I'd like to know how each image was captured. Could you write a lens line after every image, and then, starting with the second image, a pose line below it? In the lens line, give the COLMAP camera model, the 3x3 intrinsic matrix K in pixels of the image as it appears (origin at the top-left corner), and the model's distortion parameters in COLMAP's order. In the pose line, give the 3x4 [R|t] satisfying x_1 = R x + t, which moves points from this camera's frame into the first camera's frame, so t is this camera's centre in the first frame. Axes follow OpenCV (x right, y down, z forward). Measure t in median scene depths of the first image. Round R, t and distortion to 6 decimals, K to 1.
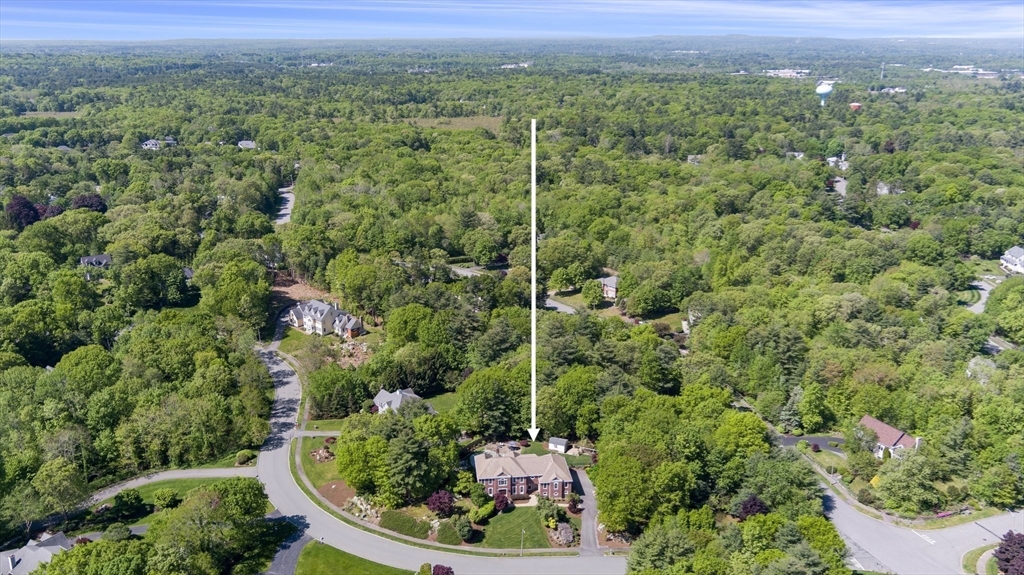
lens RADIAL K [[822.4, 0, 512.0], [0, 822.4, 287.5], [0, 0, 1]] dist [0.005341, -0.000054]
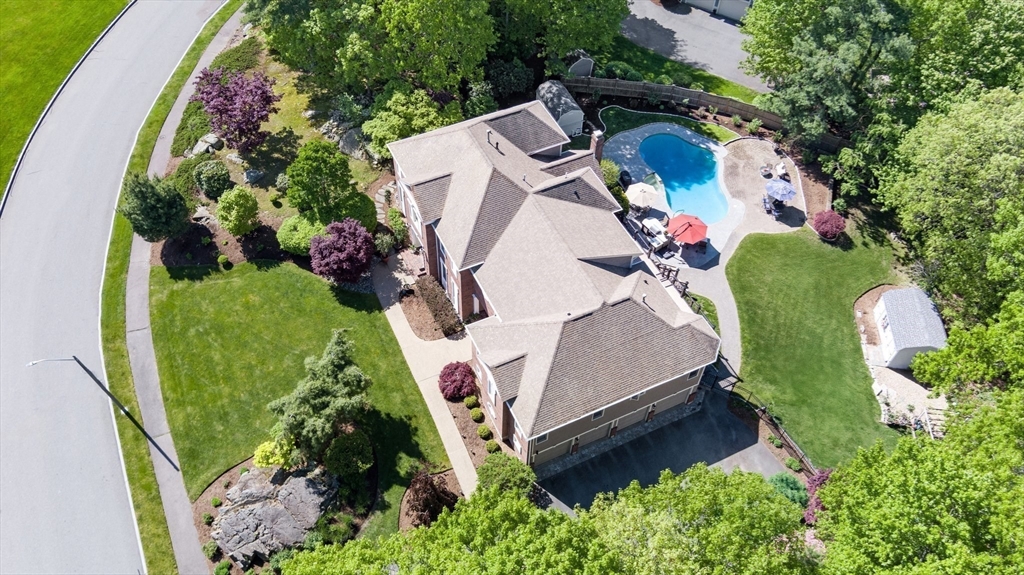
lens RADIAL K [[822.4, 0, 512.0], [0, 822.4, 287.5], [0, 0, 1]] dist [0.005341, -0.000054]
pose [[0.322910, 0.735350, -0.595810, 0.151355], [-0.296400, 0.676440, 0.674223, 0.056953], [0.898819, -0.041115, 0.436386, 0.792806]]
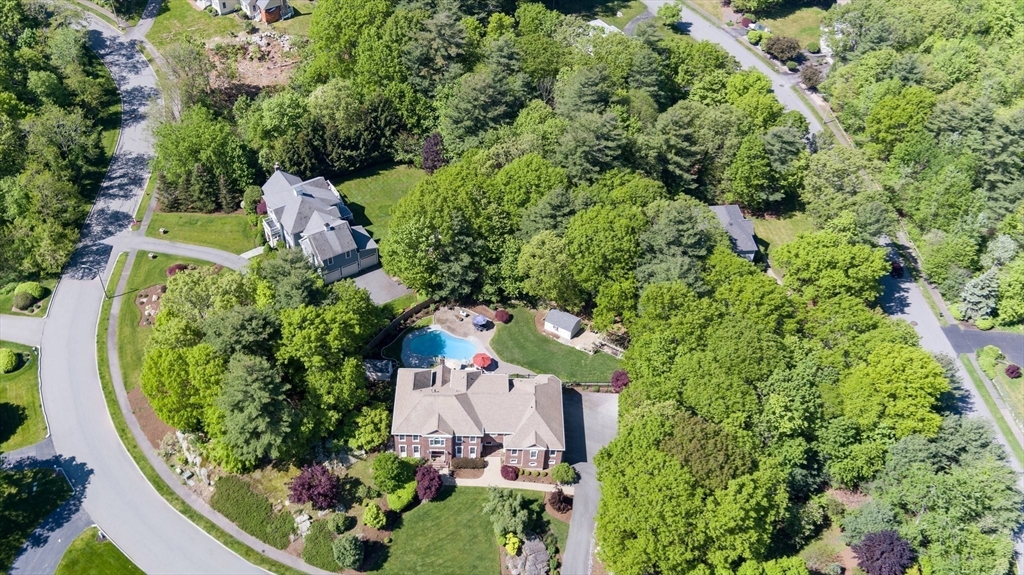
lens RADIAL K [[938.1, 0, 512.0], [0, 938.1, 287.5], [0, 0, 1]] dist [-0.011729, -0.022275]
pose [[0.993665, 0.102700, -0.045629, 0.049083], [-0.071016, 0.888514, 0.453320, -0.124662], [0.087098, -0.447208, 0.890179, 0.426462]]
